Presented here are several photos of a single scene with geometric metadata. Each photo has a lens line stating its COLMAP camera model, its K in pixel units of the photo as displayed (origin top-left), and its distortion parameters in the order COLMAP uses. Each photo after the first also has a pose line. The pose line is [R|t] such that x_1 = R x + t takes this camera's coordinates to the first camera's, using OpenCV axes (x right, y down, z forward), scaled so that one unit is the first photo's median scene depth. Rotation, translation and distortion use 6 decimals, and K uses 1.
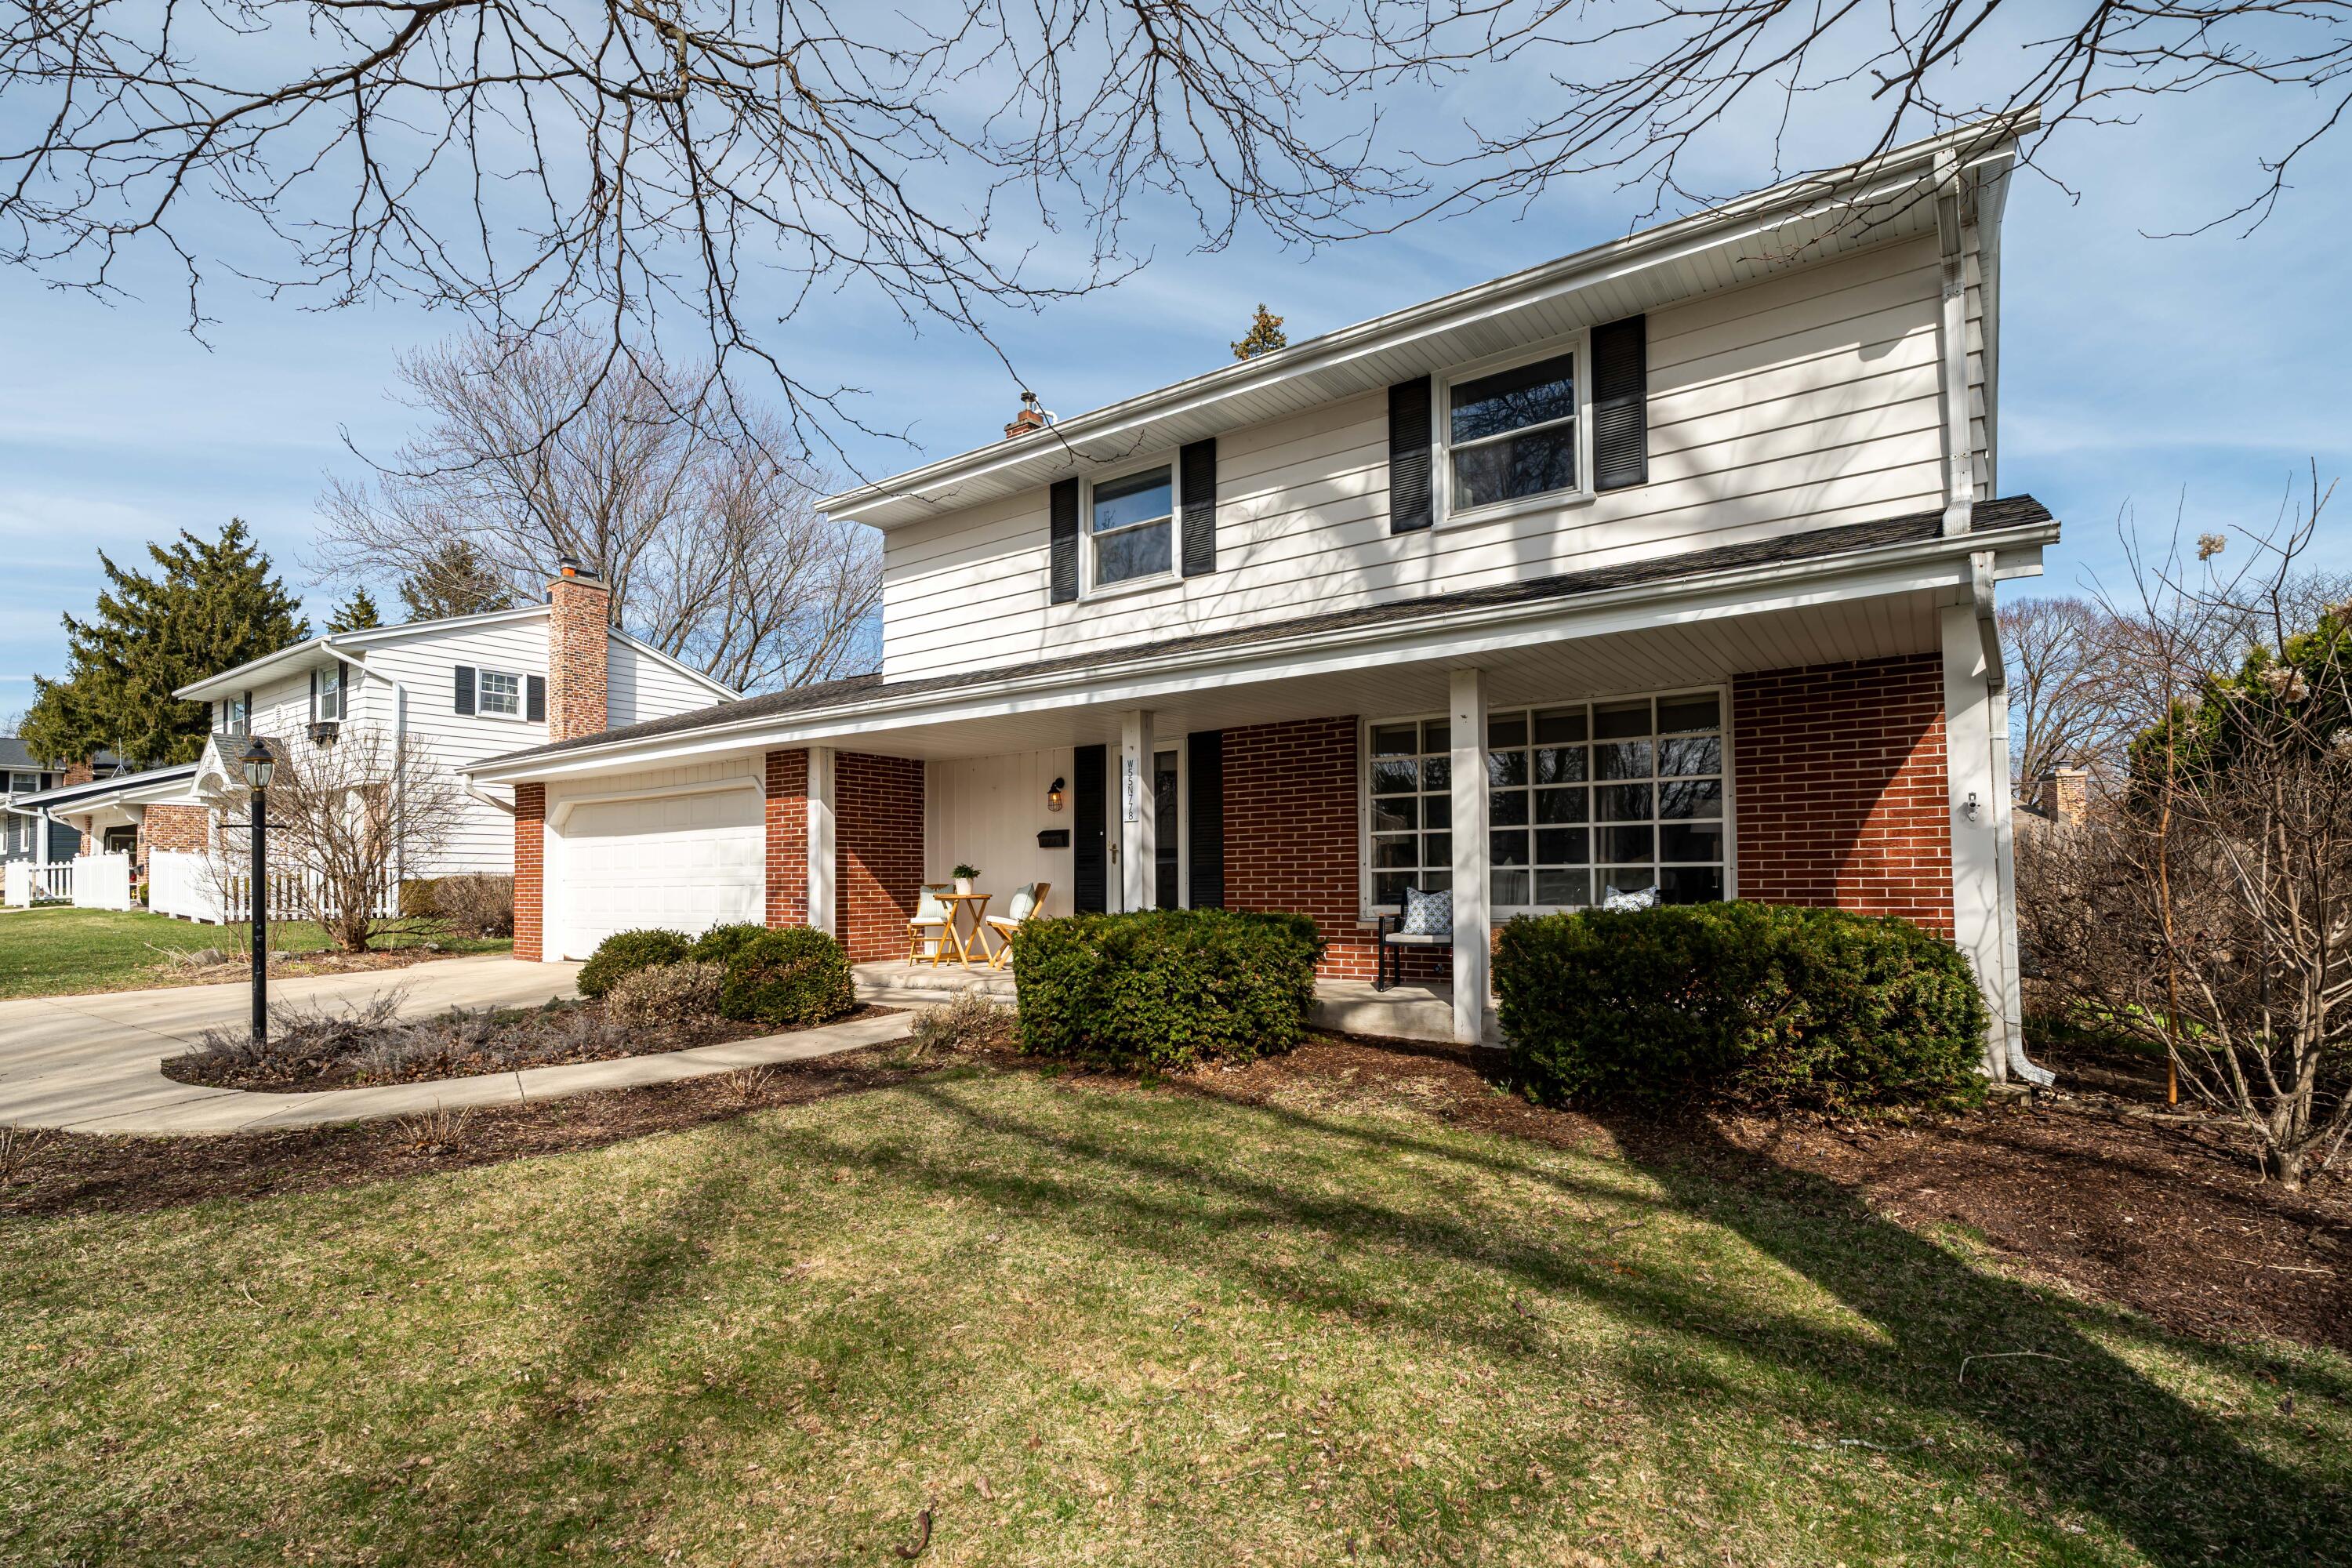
lens RADIAL K [[1070.9, 0, 1180.5], [0, 1070.9, 846.0], [0, 0, 1]] dist [0.001961, 0.000207]
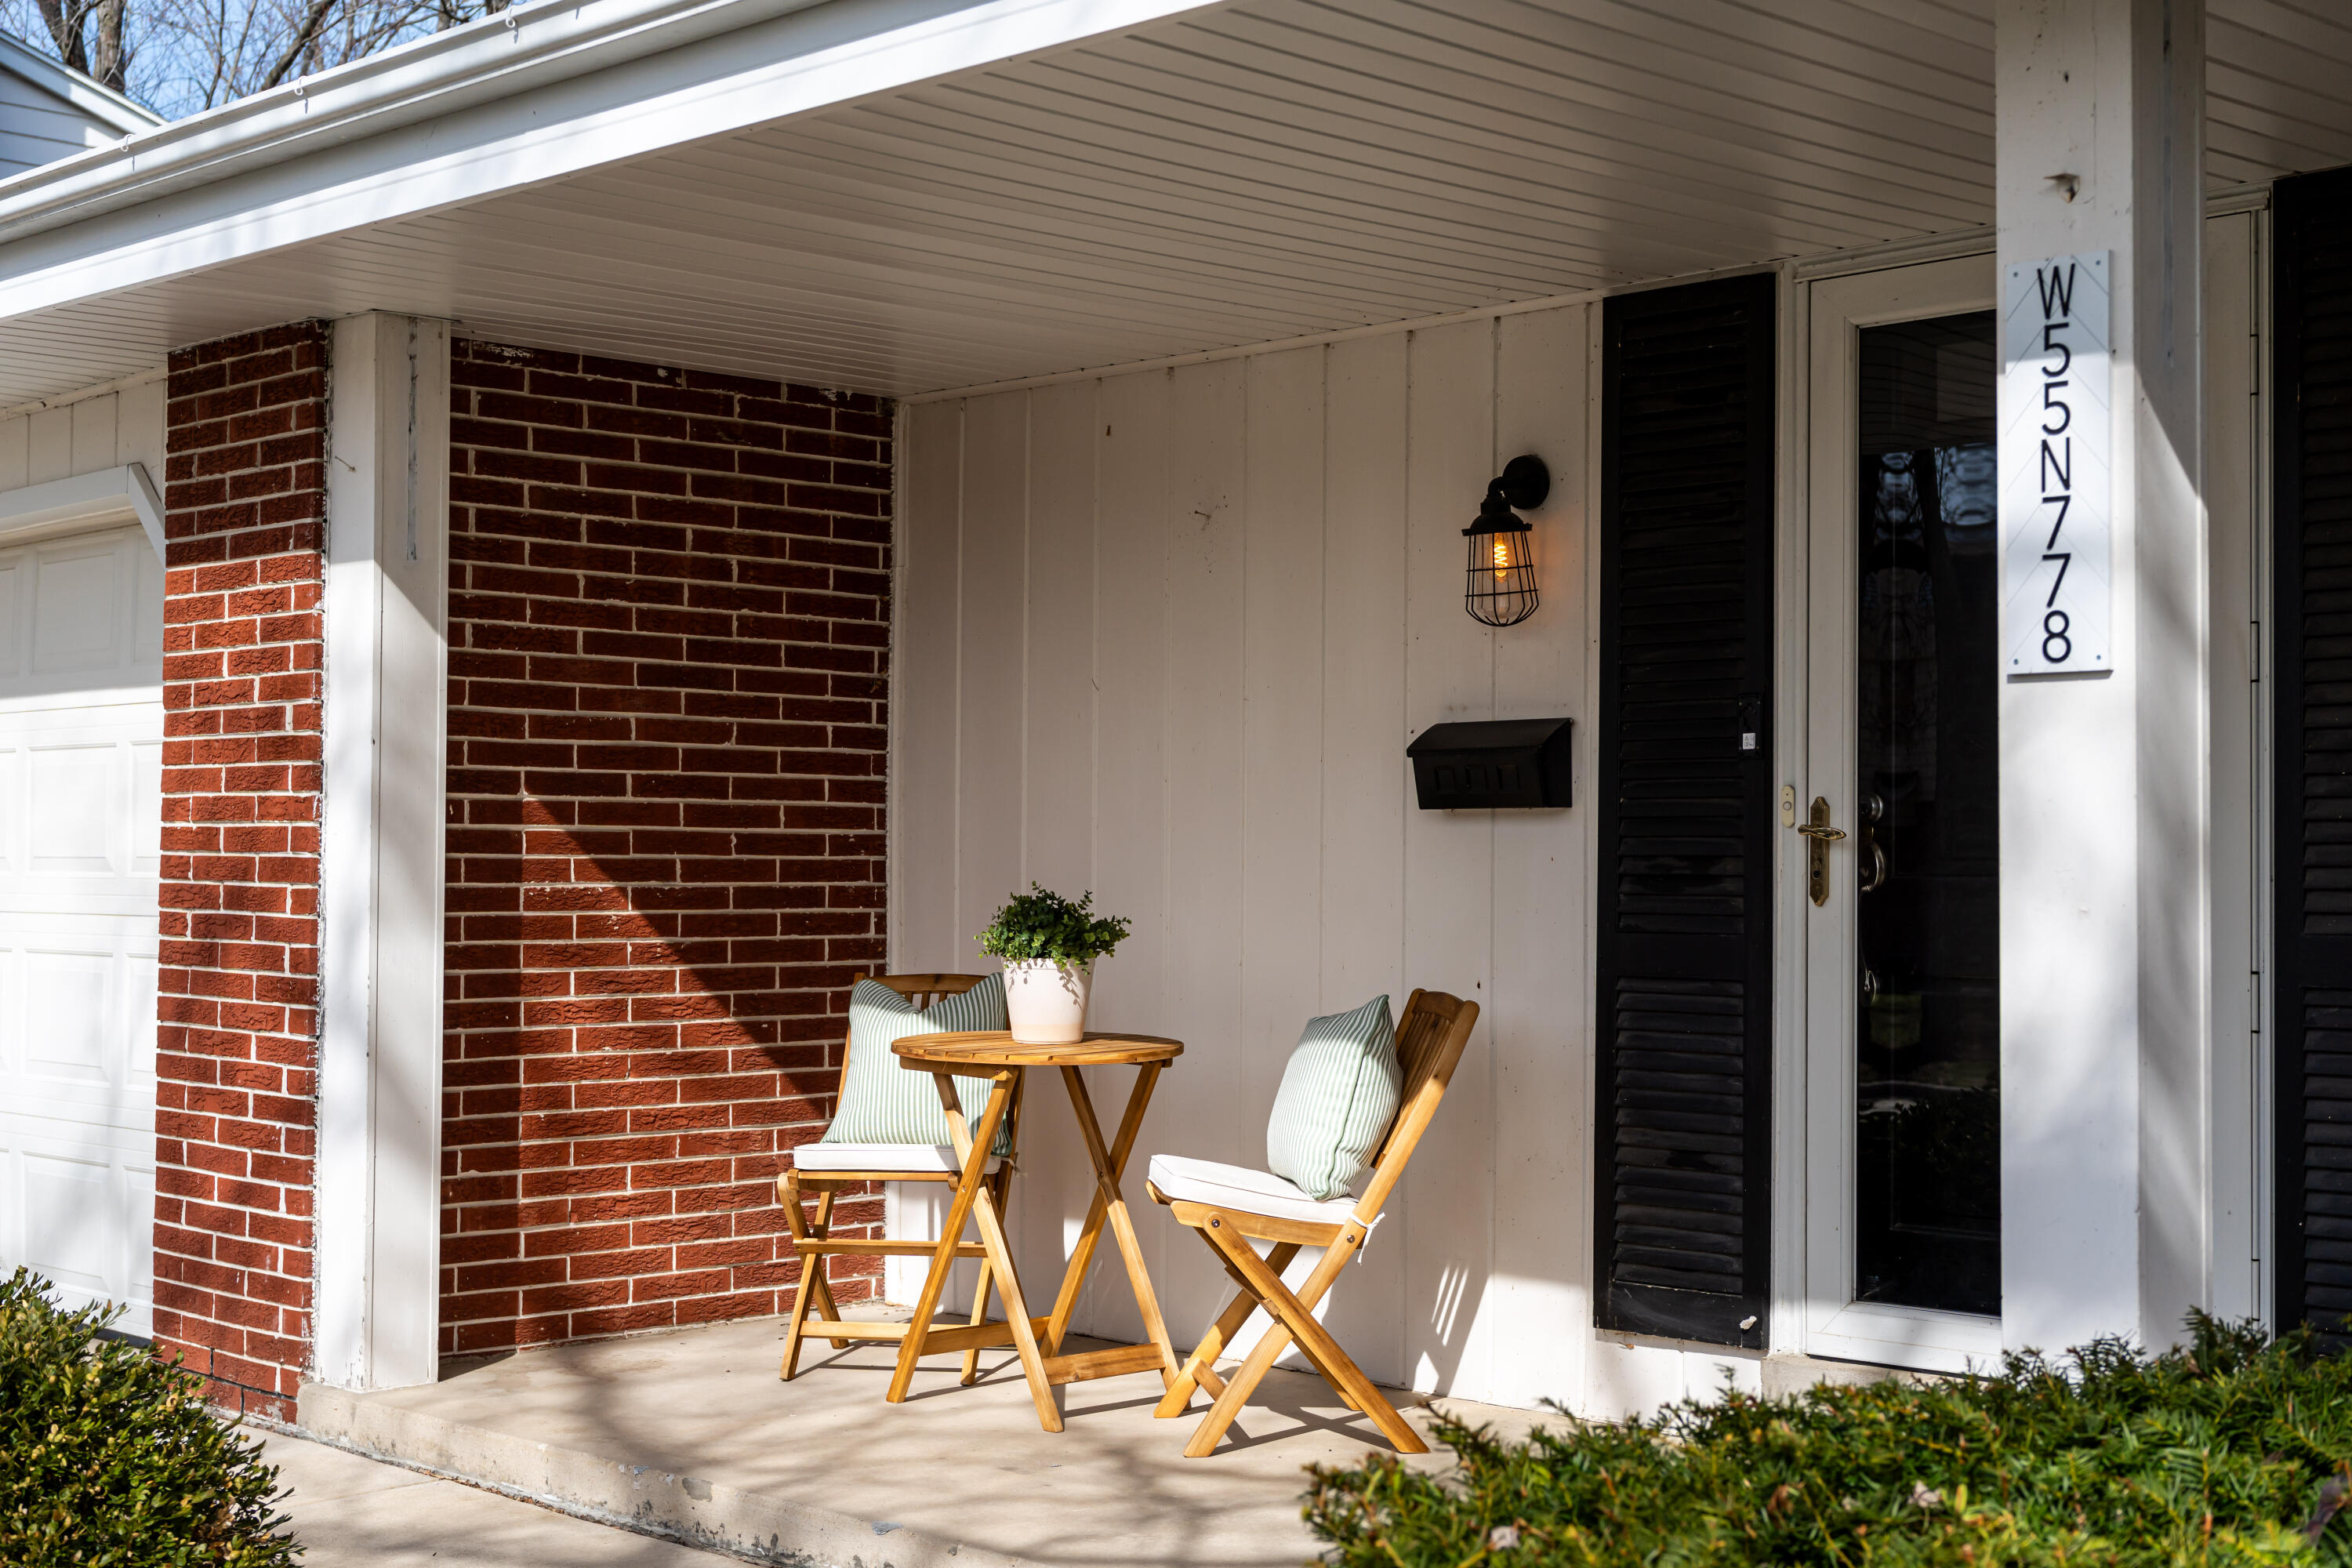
lens RADIAL K [[3201.7, 0, 1176.0], [0, 3201.7, 784.0], [0, 0, 1]] dist [-0.008377, -0.016605]
pose [[0.980622, 0.011264, -0.195586, -0.063584], [-0.009635, 0.999911, 0.009276, -0.008735], [0.195673, -0.007212, 0.980643, 0.433318]]
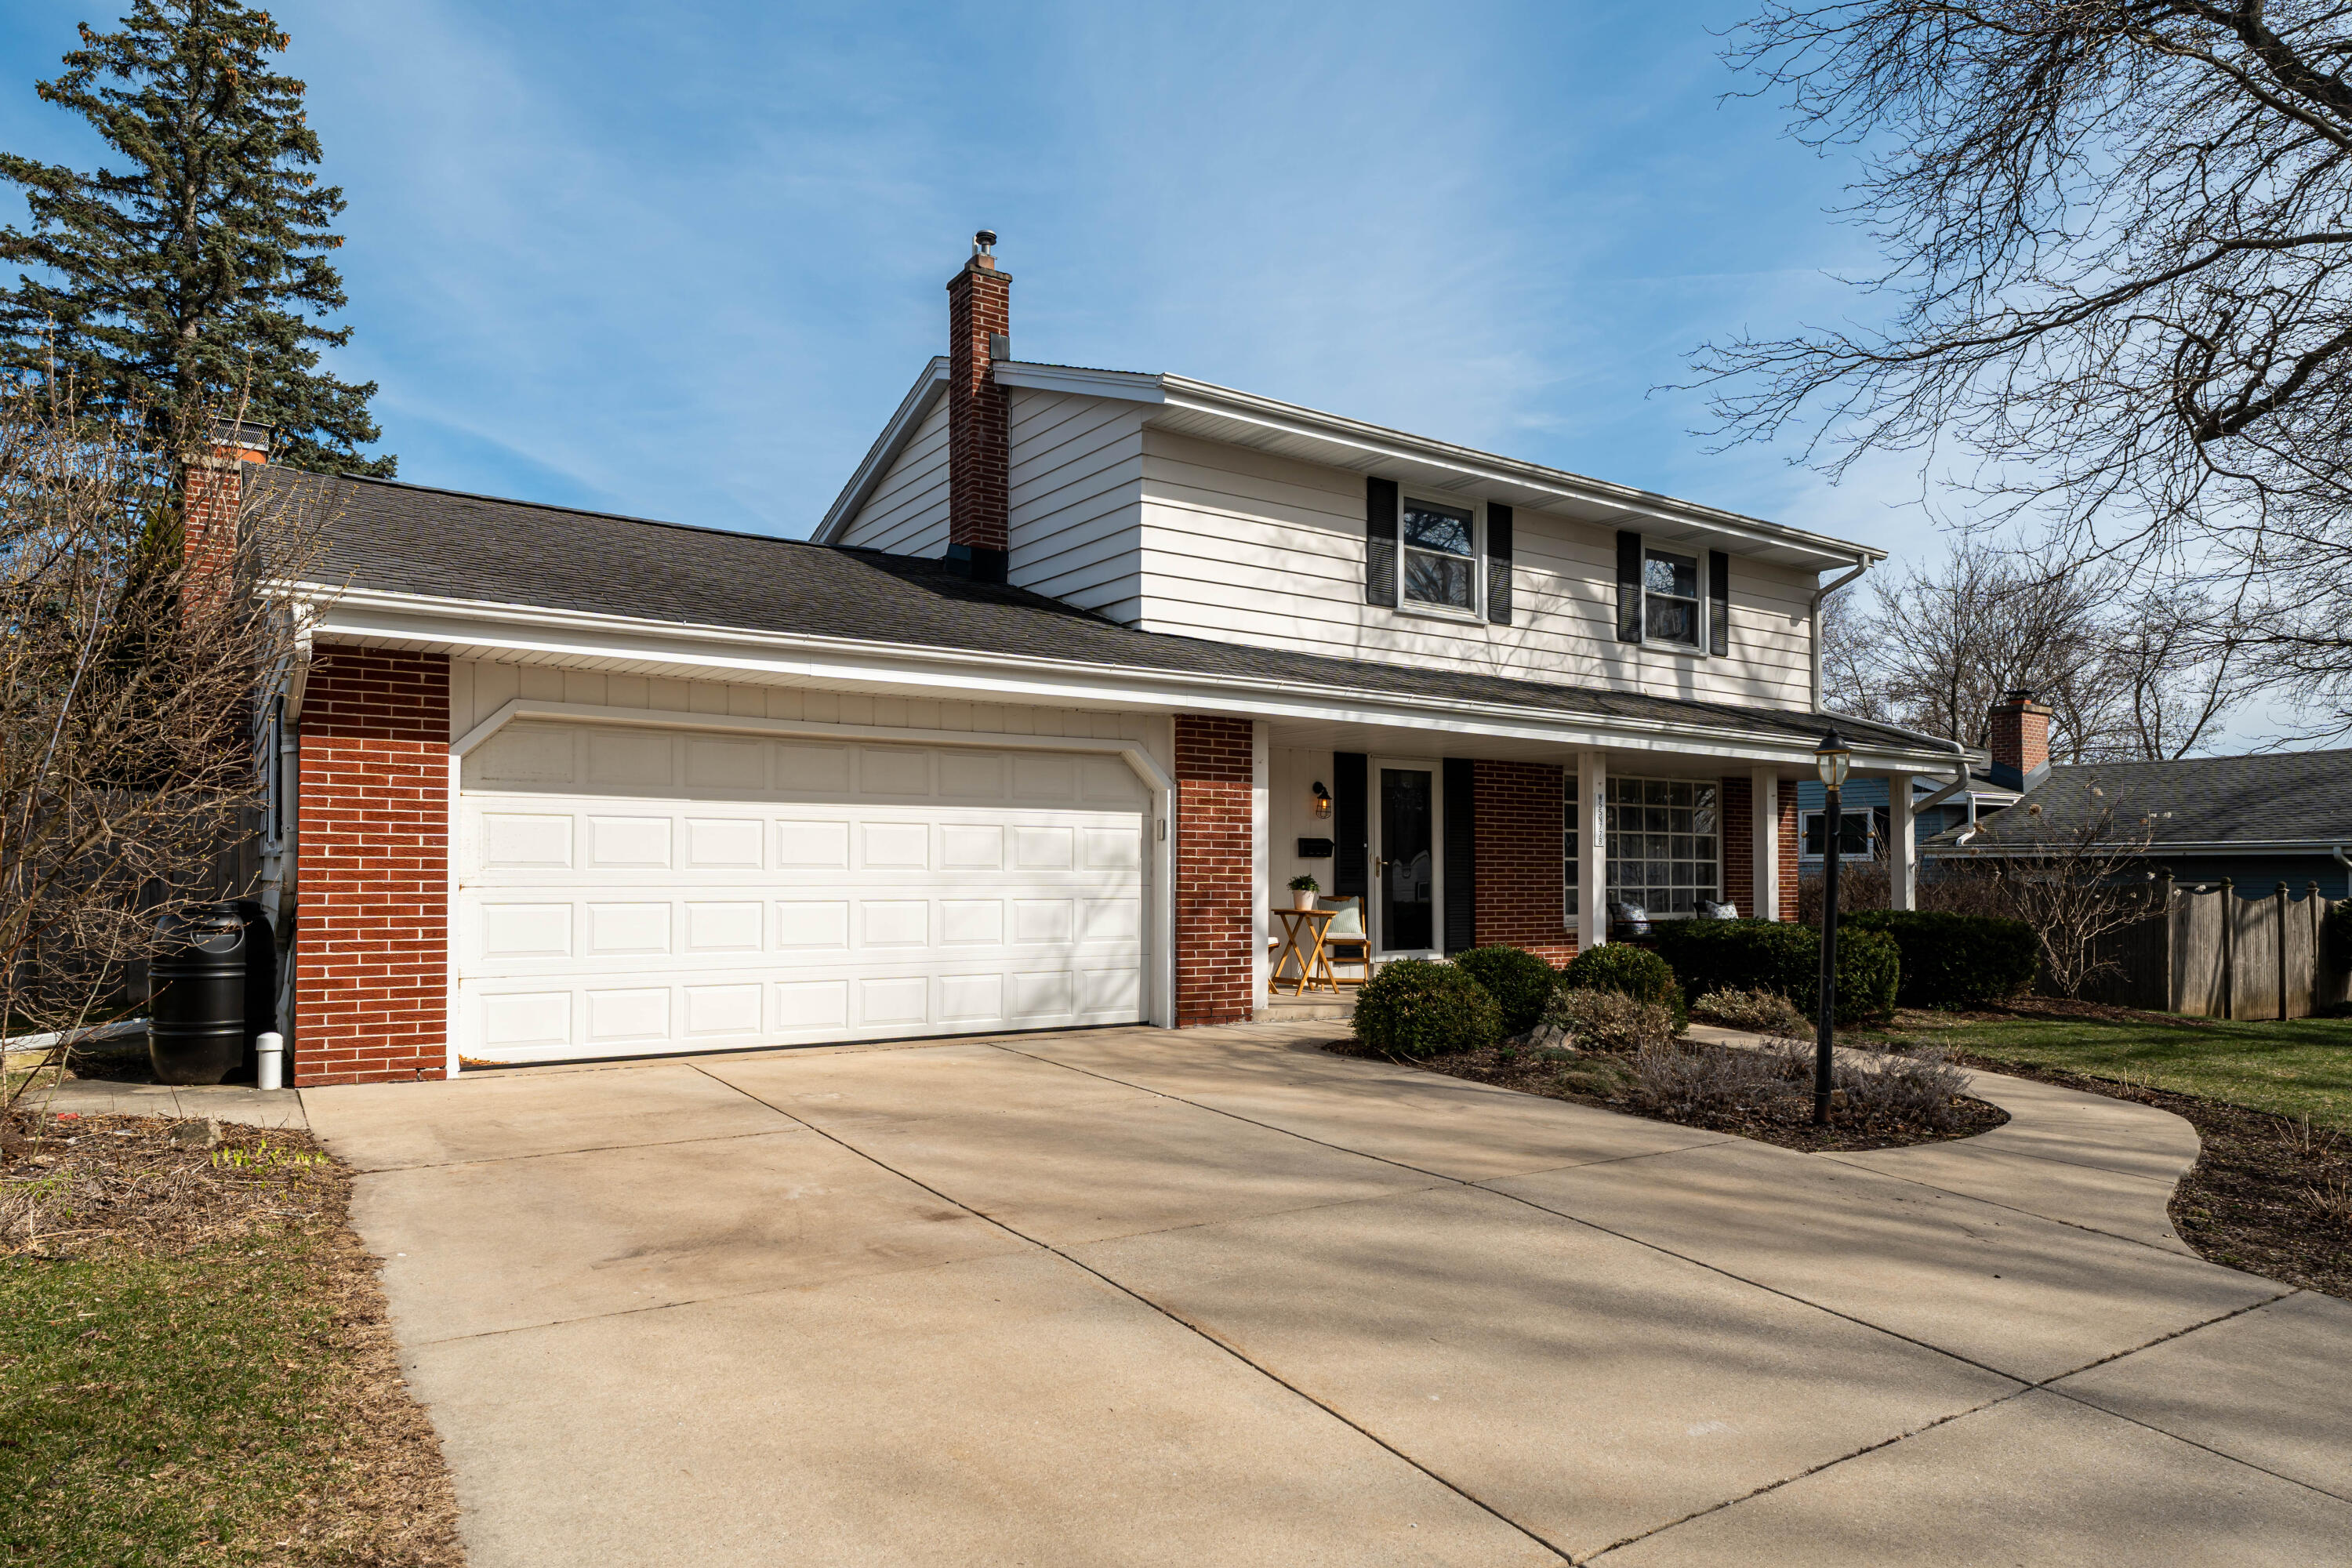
lens RADIAL K [[1330.5, 0, 1176.3], [0, 1330.5, 854.2], [0, 0, 1]] dist [-0.001420, -0.000213]
pose [[0.394127, 0.027148, 0.918655, -1.290281], [-0.041391, 0.999074, -0.011767, 0.018232], [-0.918124, -0.033386, 0.394885, 0.695820]]
